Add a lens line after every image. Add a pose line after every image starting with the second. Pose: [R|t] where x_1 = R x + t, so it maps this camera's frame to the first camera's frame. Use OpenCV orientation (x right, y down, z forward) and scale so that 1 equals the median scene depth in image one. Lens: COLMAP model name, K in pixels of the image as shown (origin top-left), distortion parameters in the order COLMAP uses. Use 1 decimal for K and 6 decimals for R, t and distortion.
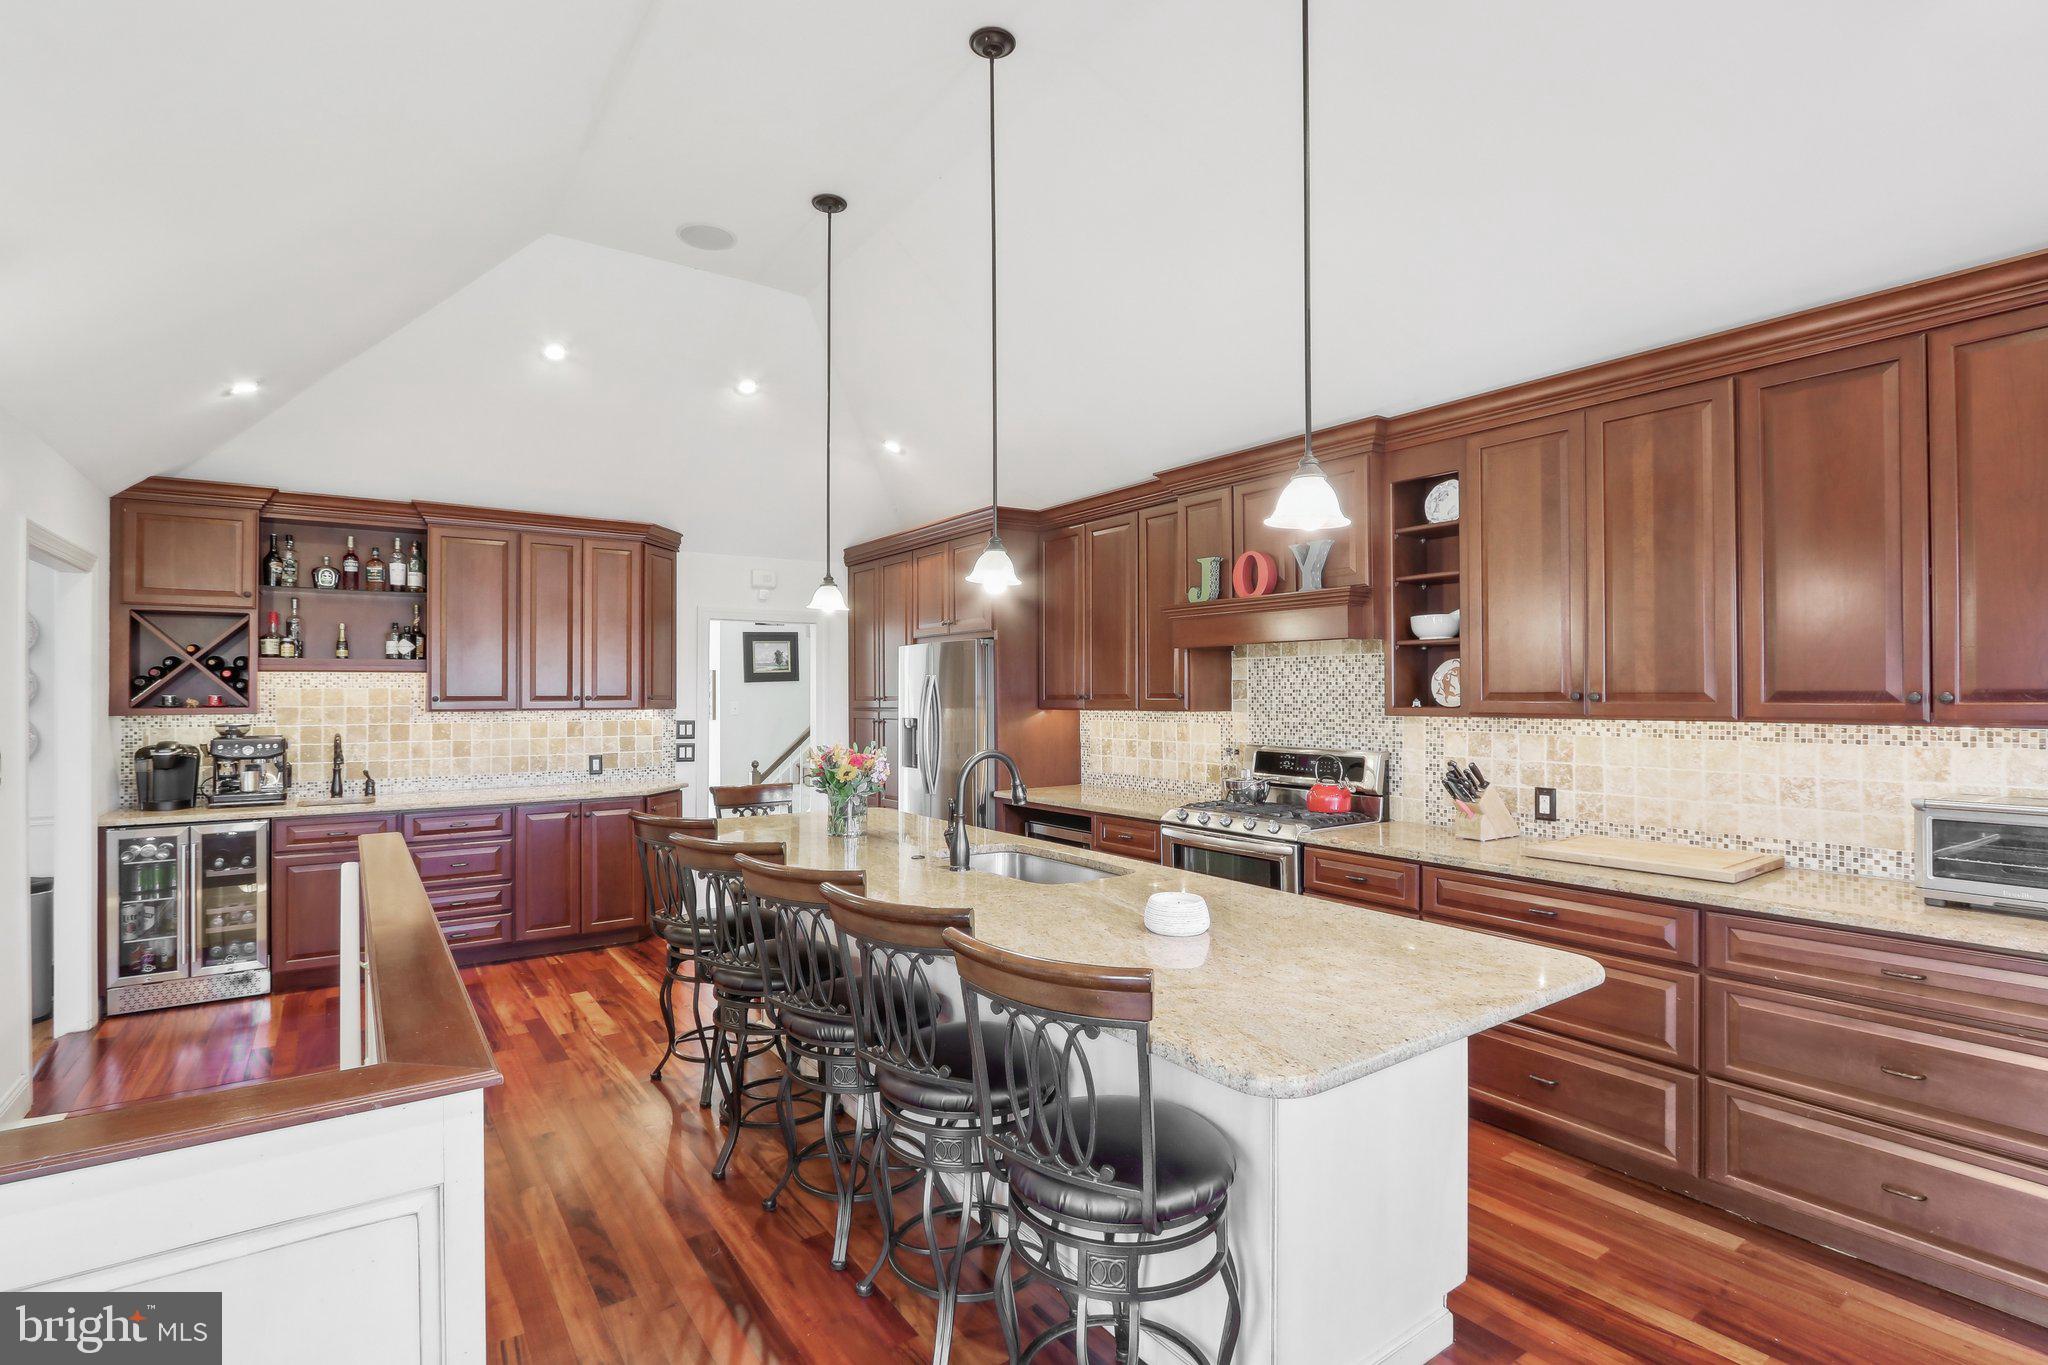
lens RADIAL K [[947.4, 0, 1025.4], [0, 947.4, 698.3], [0, 0, 1]] dist [-0.038322, 0.000299]
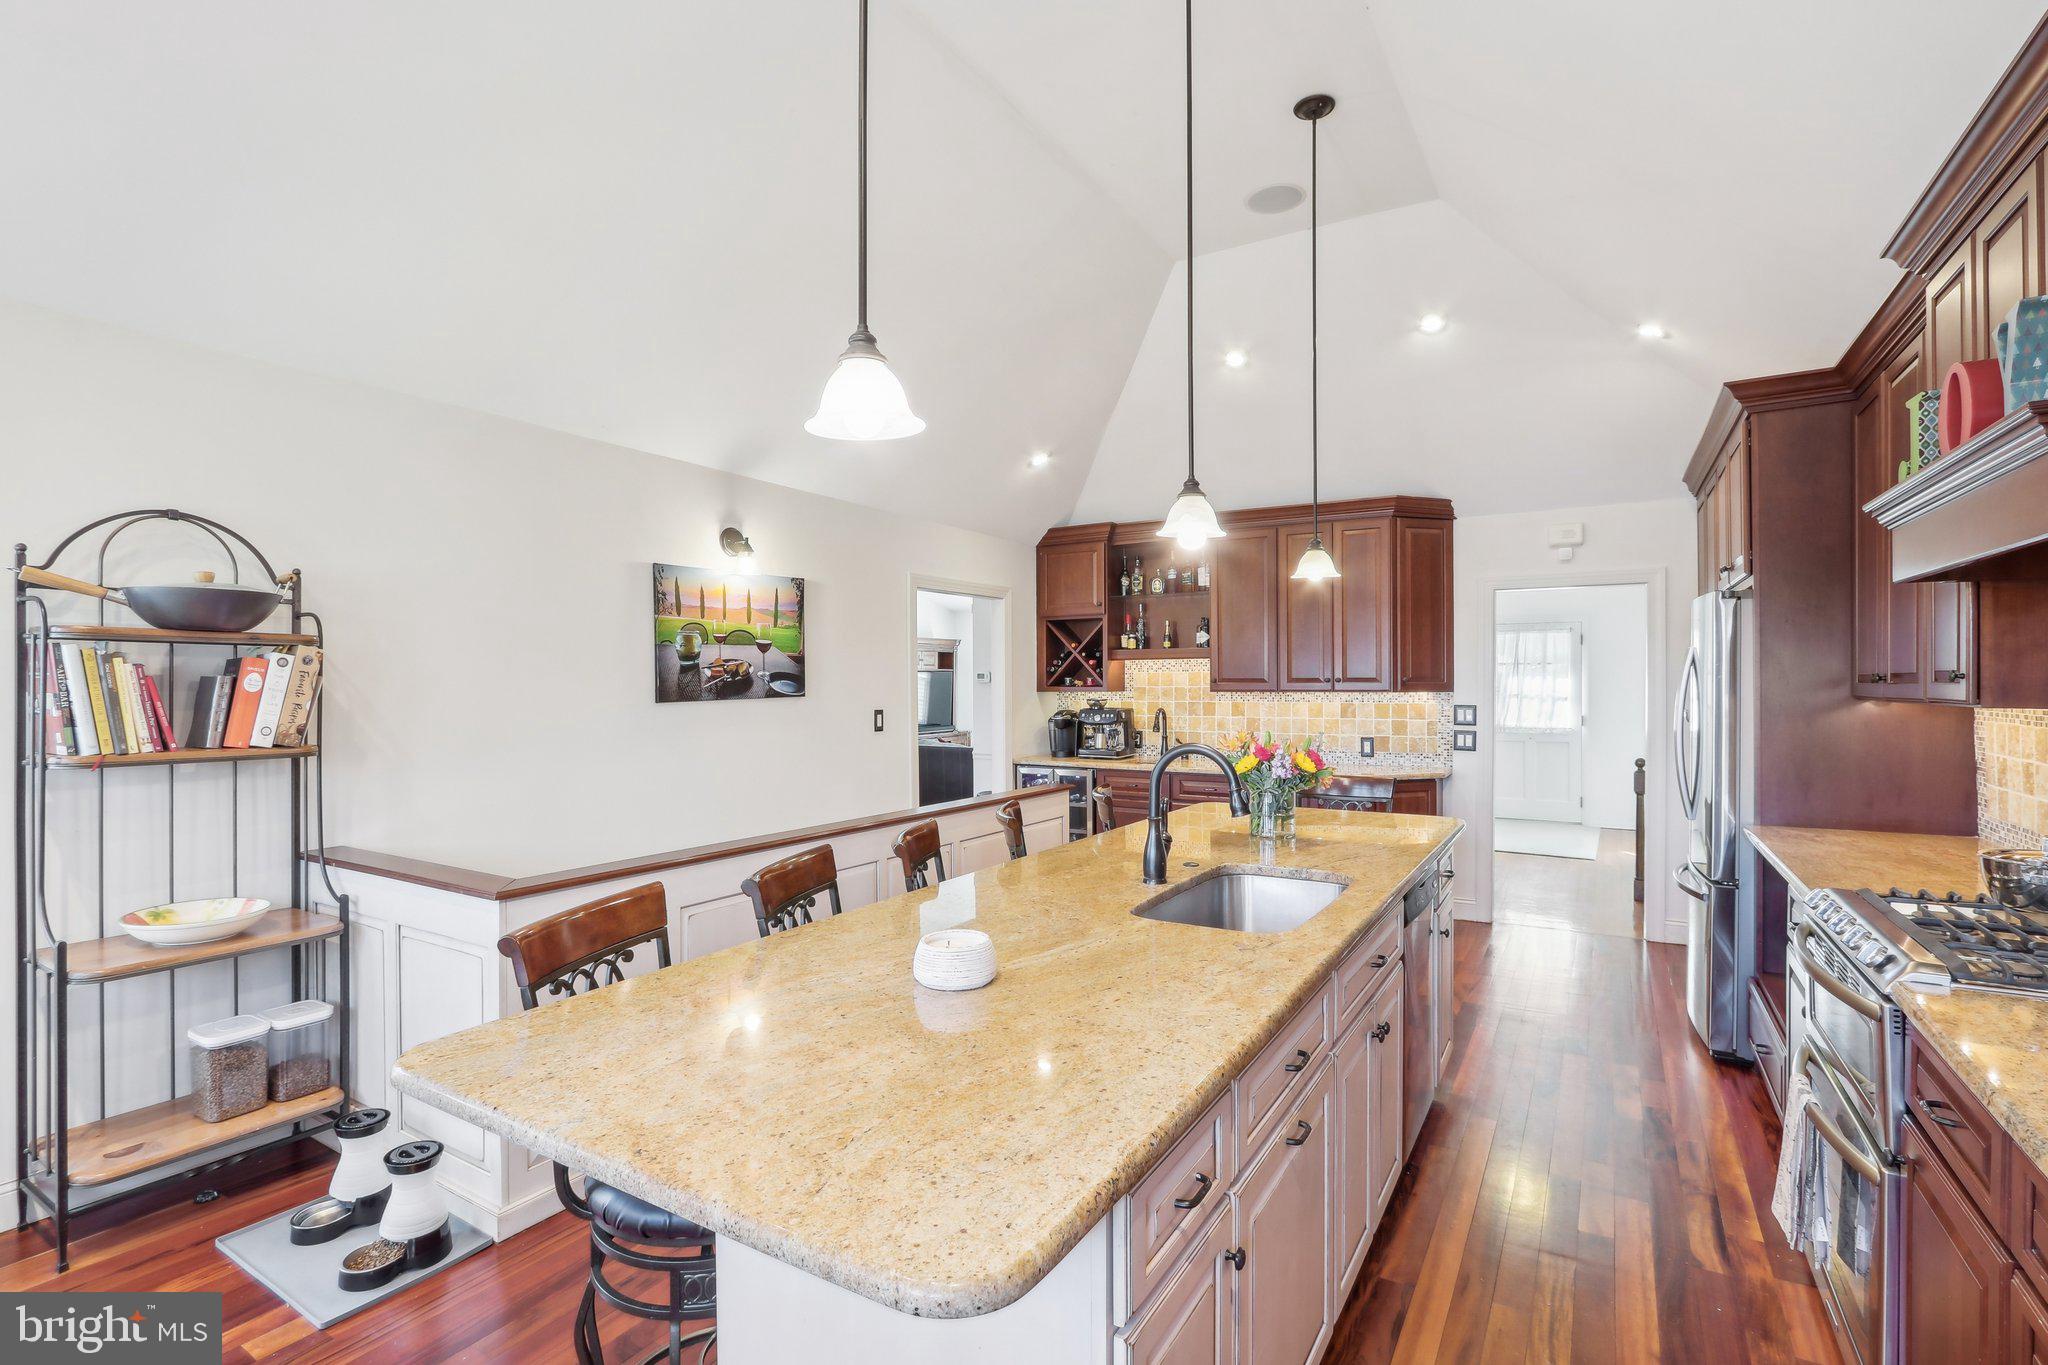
lens RADIAL K [[958.9, 0, 1030.7], [0, 958.9, 690.4], [0, 0, 1]] dist [0.000532, 0.000408]
pose [[0.397816, 0.011171, -0.917397, 0.366306], [0.001385, 0.999917, 0.012777, -0.003002], [0.917464, -0.006354, 0.397767, 0.296092]]
